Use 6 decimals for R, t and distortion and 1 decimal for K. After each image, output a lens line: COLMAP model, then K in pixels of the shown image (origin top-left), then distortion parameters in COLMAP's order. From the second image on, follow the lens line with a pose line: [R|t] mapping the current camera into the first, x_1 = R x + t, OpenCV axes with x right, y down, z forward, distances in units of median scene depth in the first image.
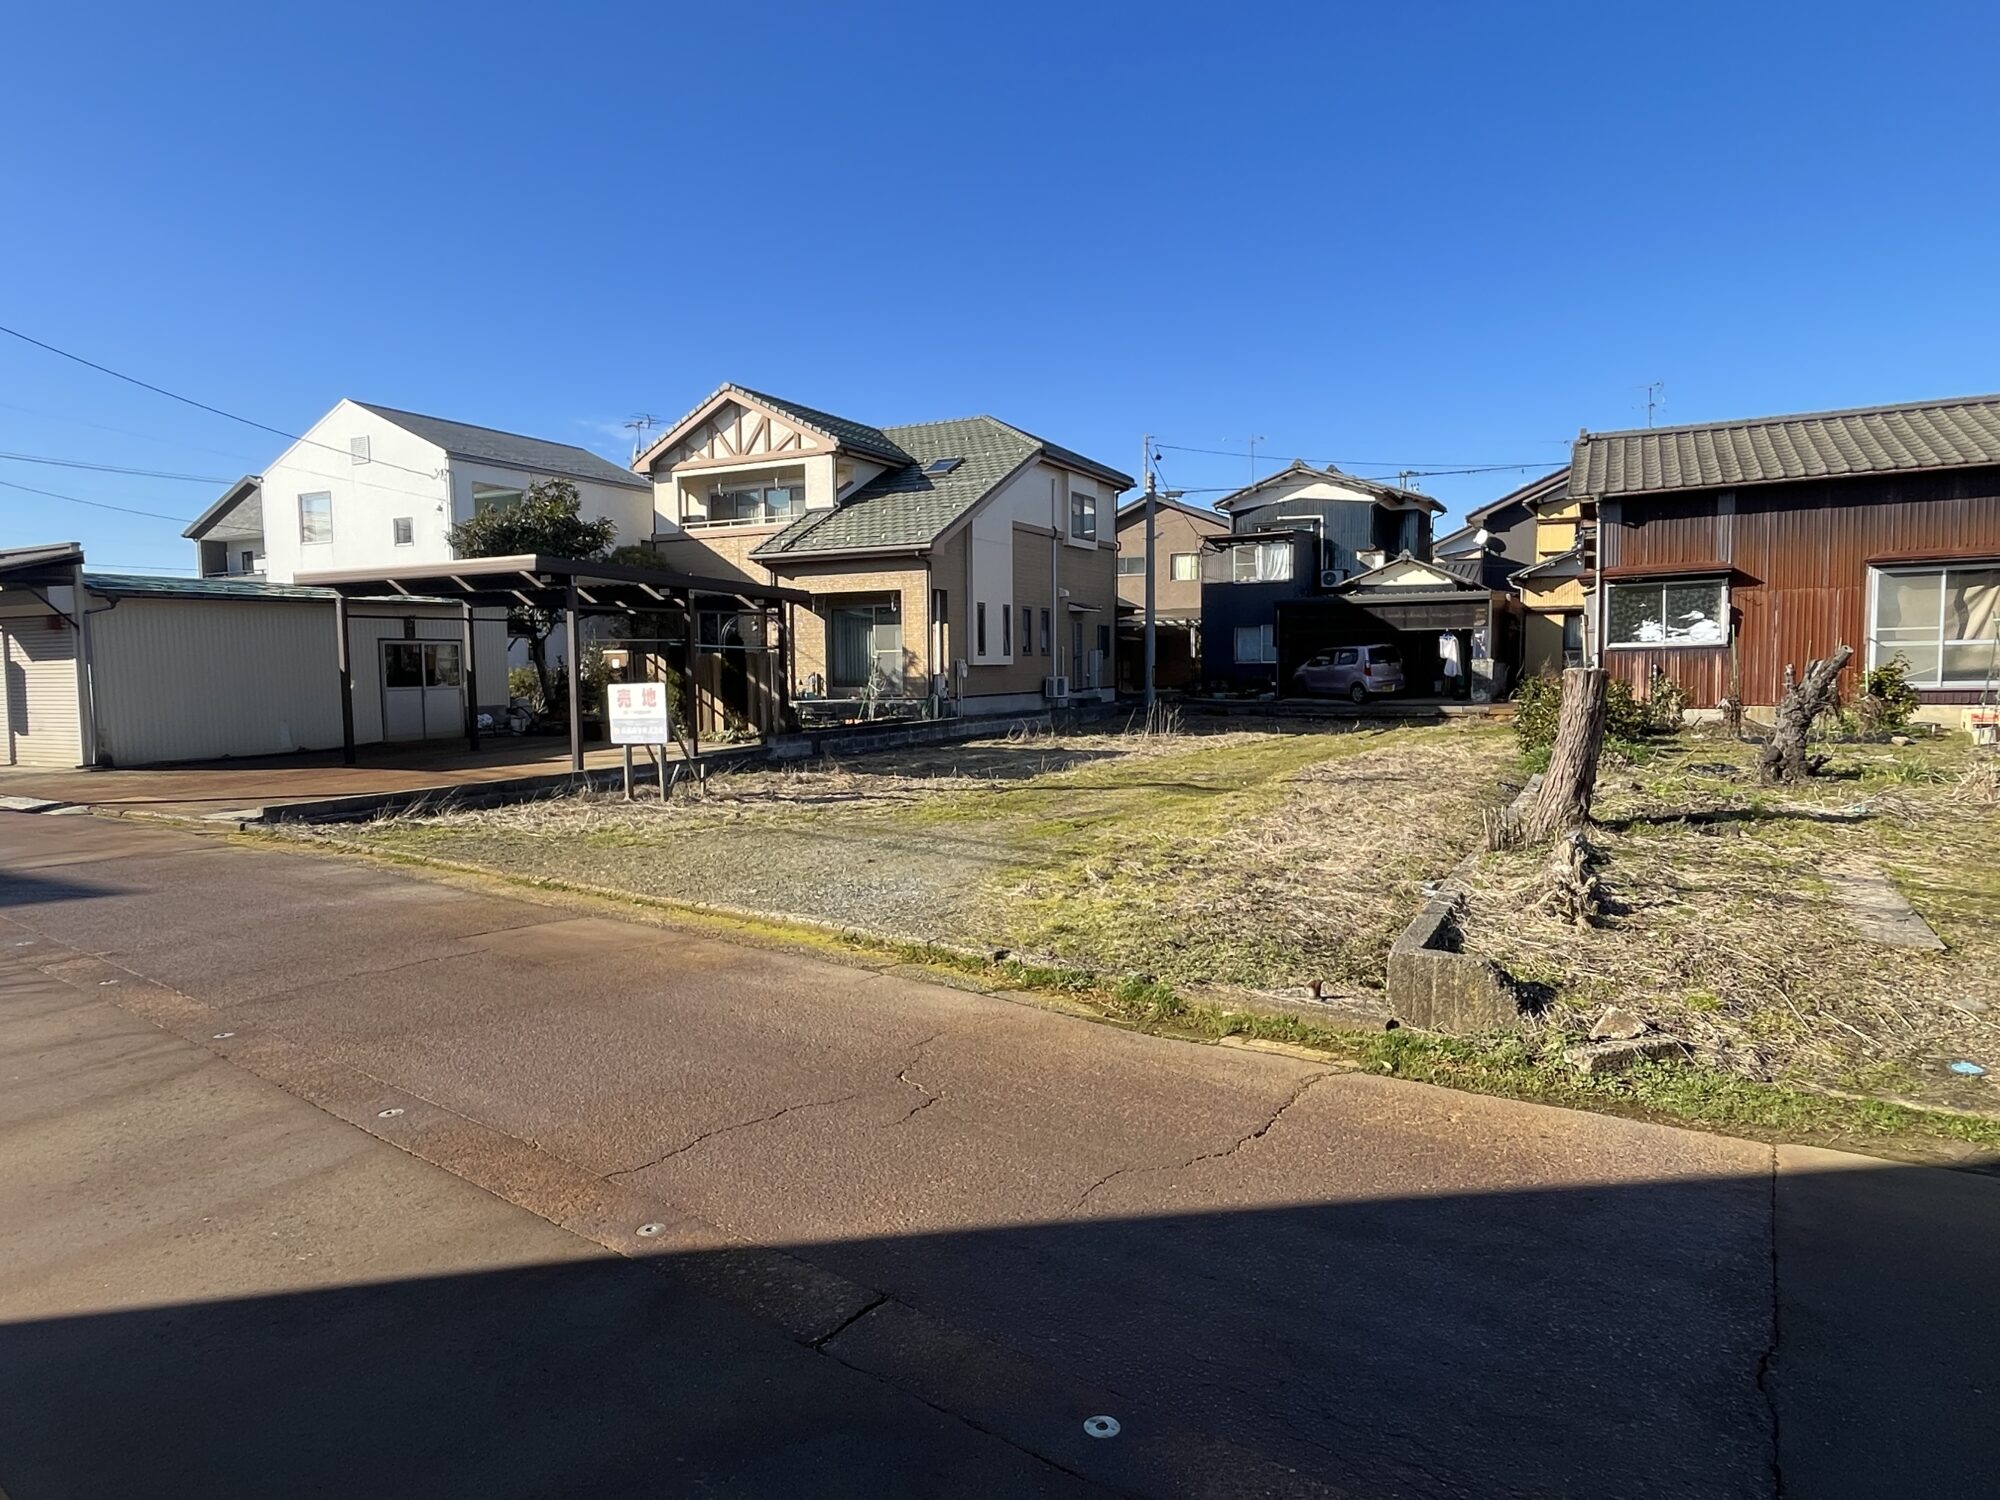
lens RADIAL K [[1180.1, 0, 972.0], [0, 1180.1, 757.9], [0, 0, 1]] dist [-0.002084, -0.000799]
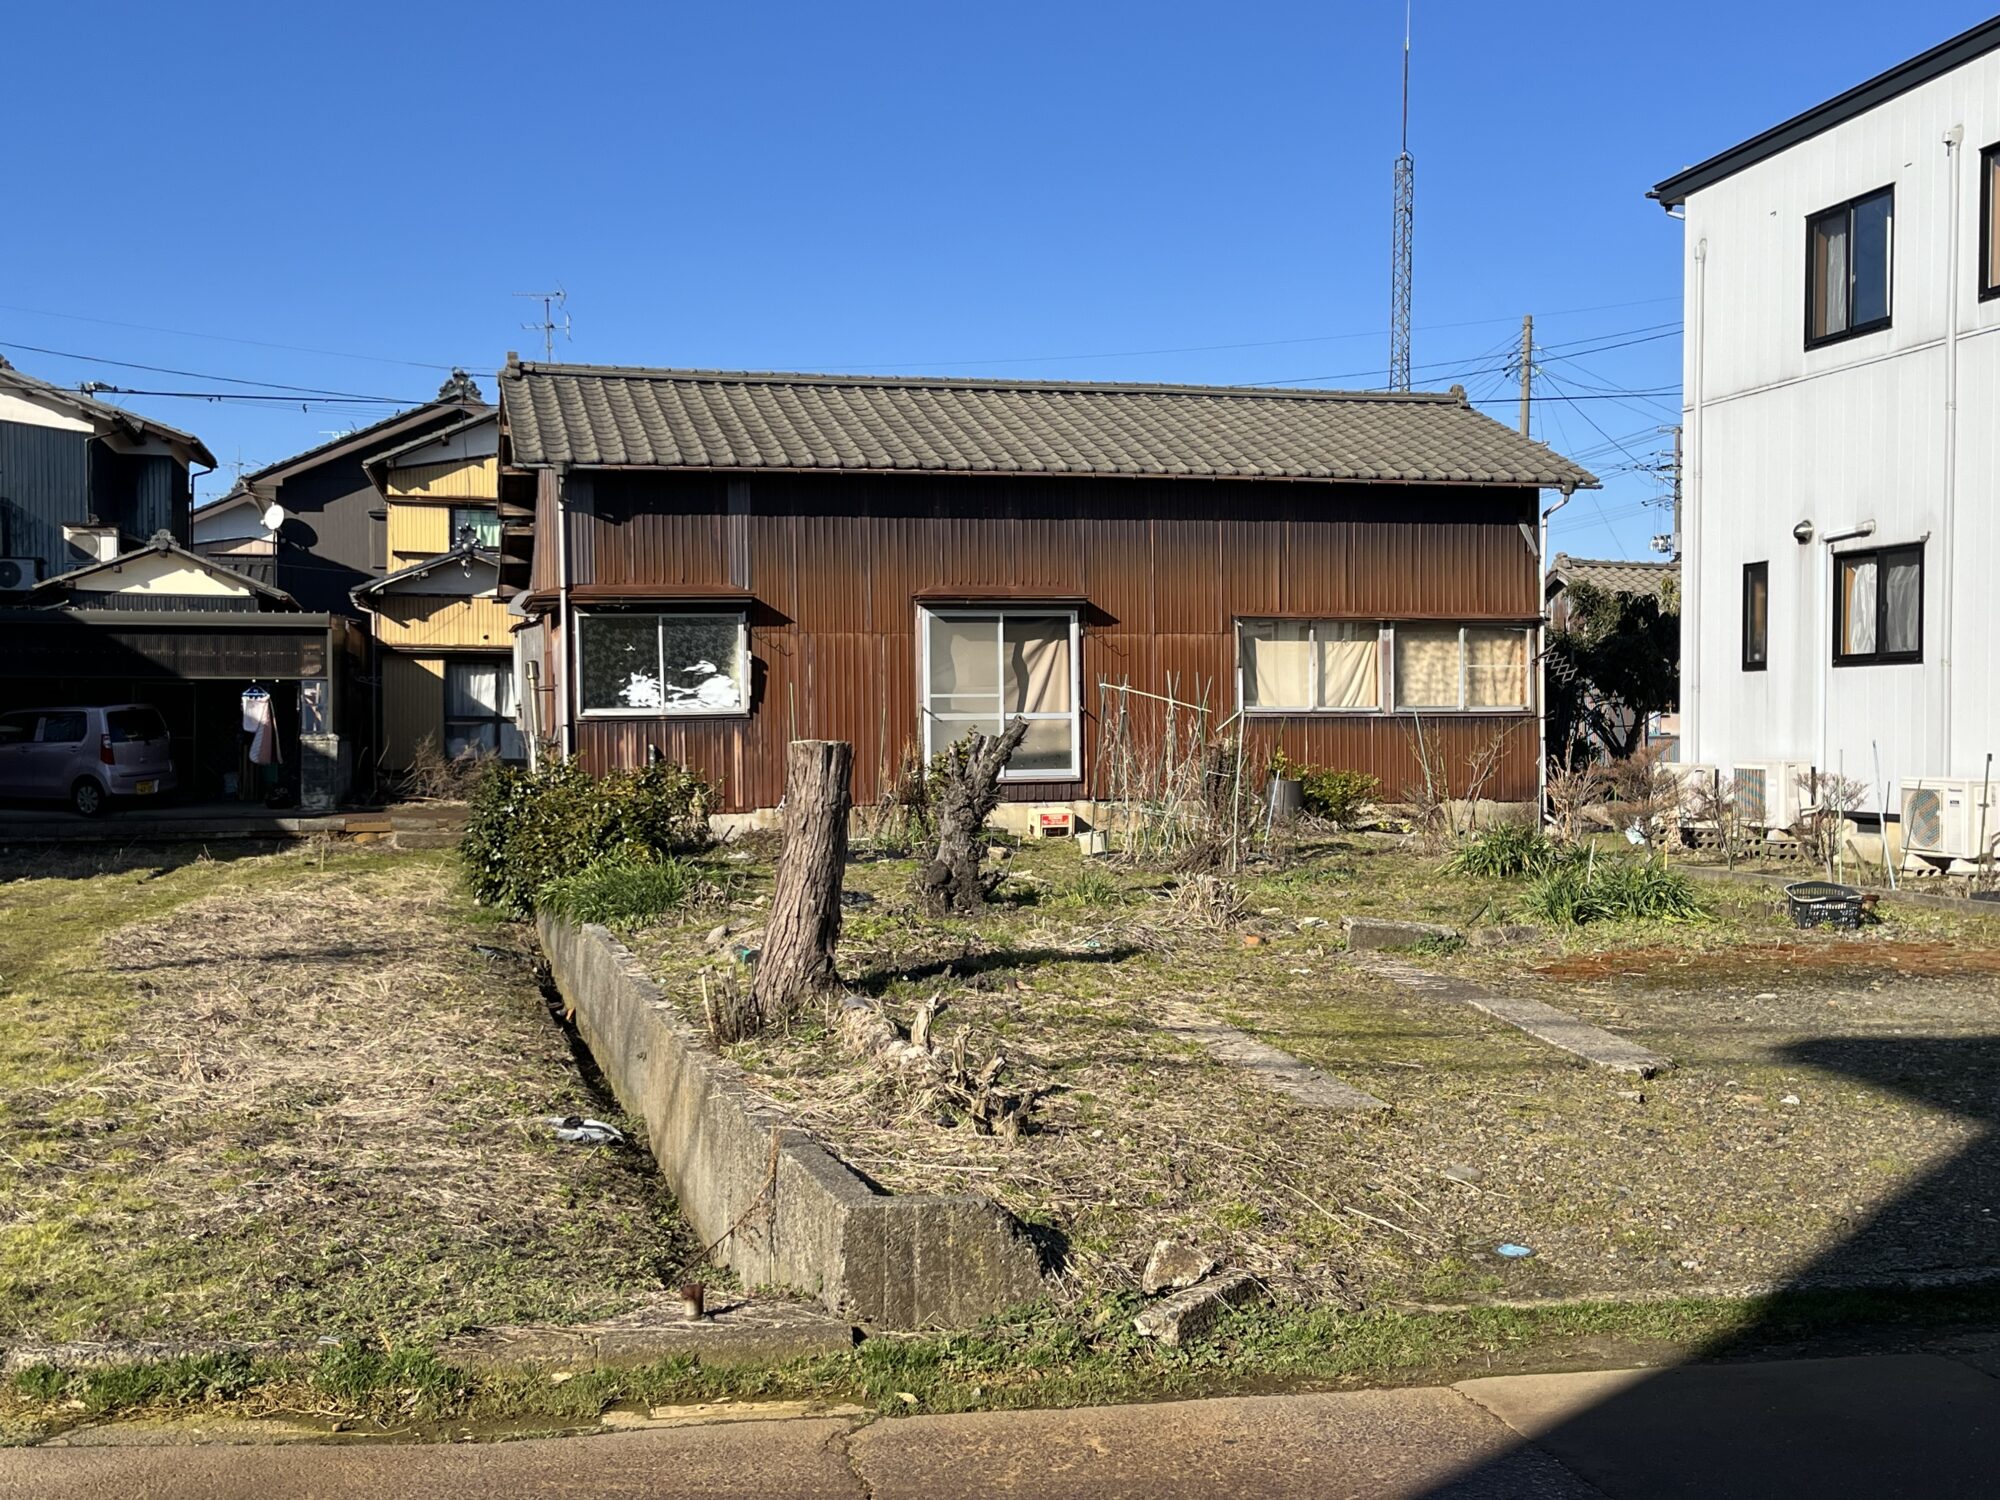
lens RADIAL K [[2198.4, 0, 992.9], [0, 2198.4, 751.9], [0, 0, 1]] dist [0.057165, 0.000000]
pose [[0.728447, 0.005236, 0.685082, -0.080011], [0.047456, 0.997183, -0.058081, 0.001063], [-0.683456, 0.074820, 0.726147, 0.030868]]
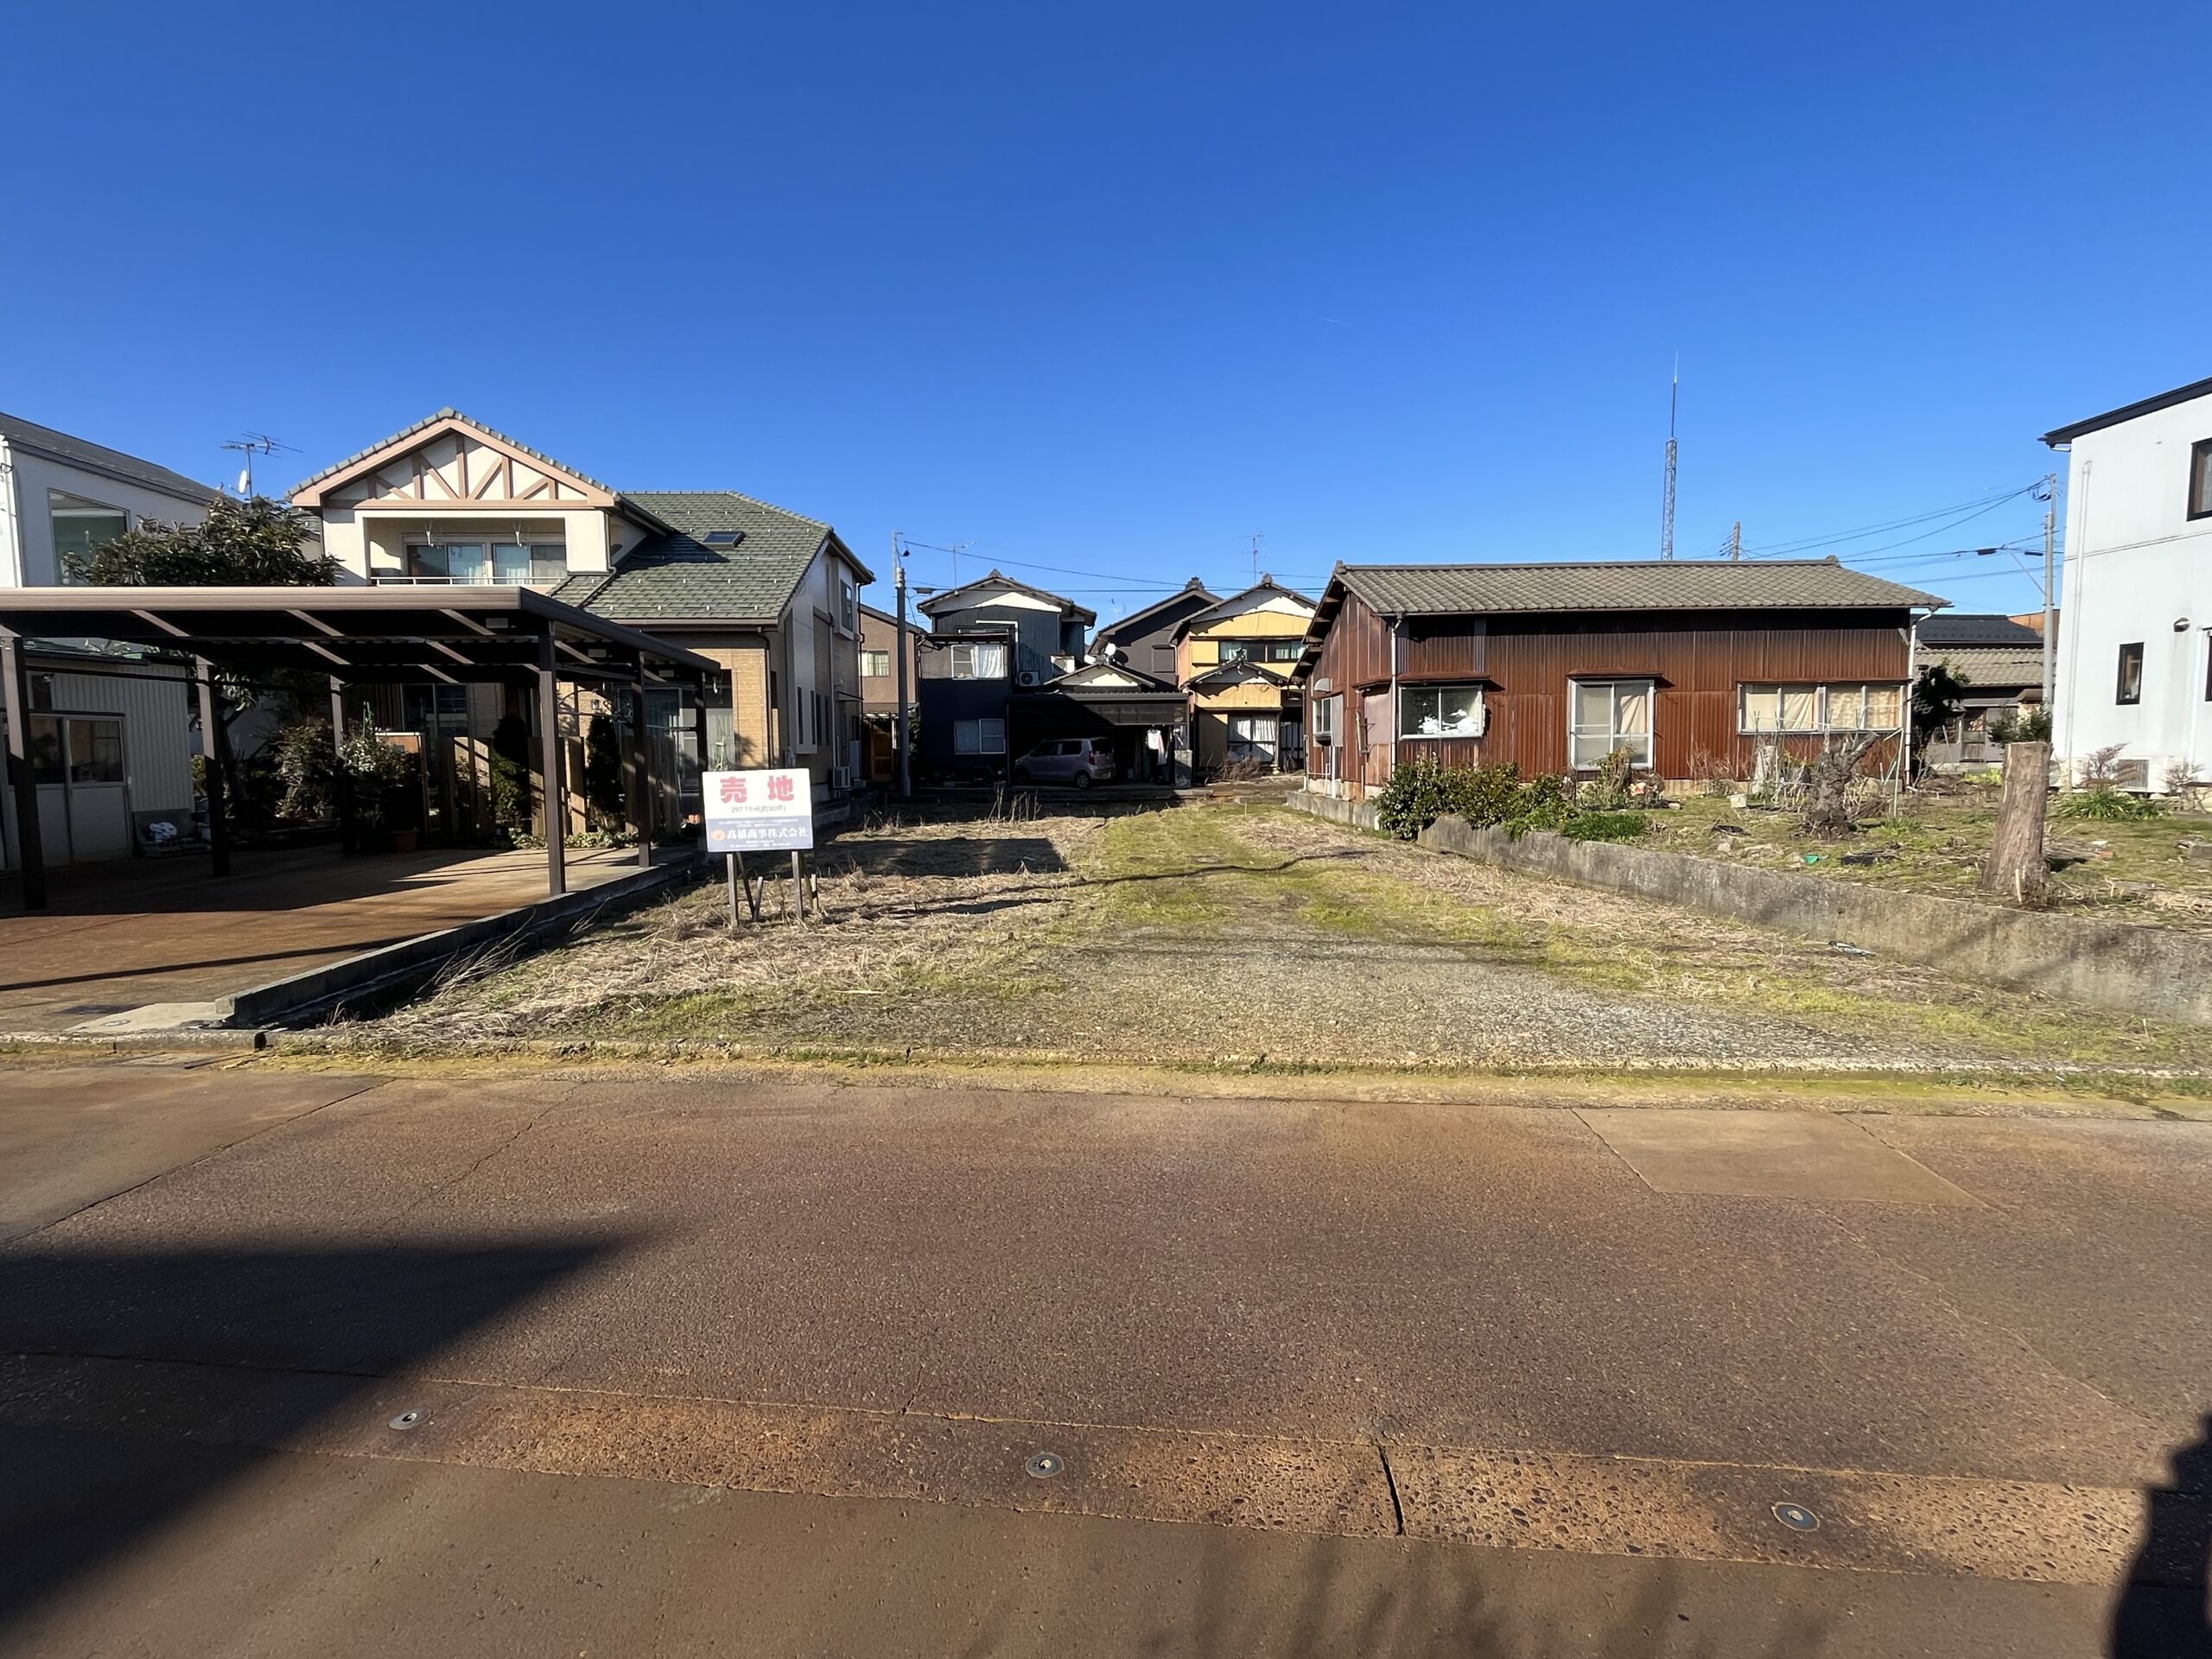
lens RADIAL K [[1045.5, 0, 1090.0], [0, 1045.5, 836.9], [0, 0, 1]] dist [-0.002525, -0.001013]
pose [[0.857087, -0.039690, 0.513640, -0.289931], [0.042461, 0.999078, 0.006348, -0.010705], [-0.513418, 0.016369, 0.857982, 0.219007]]
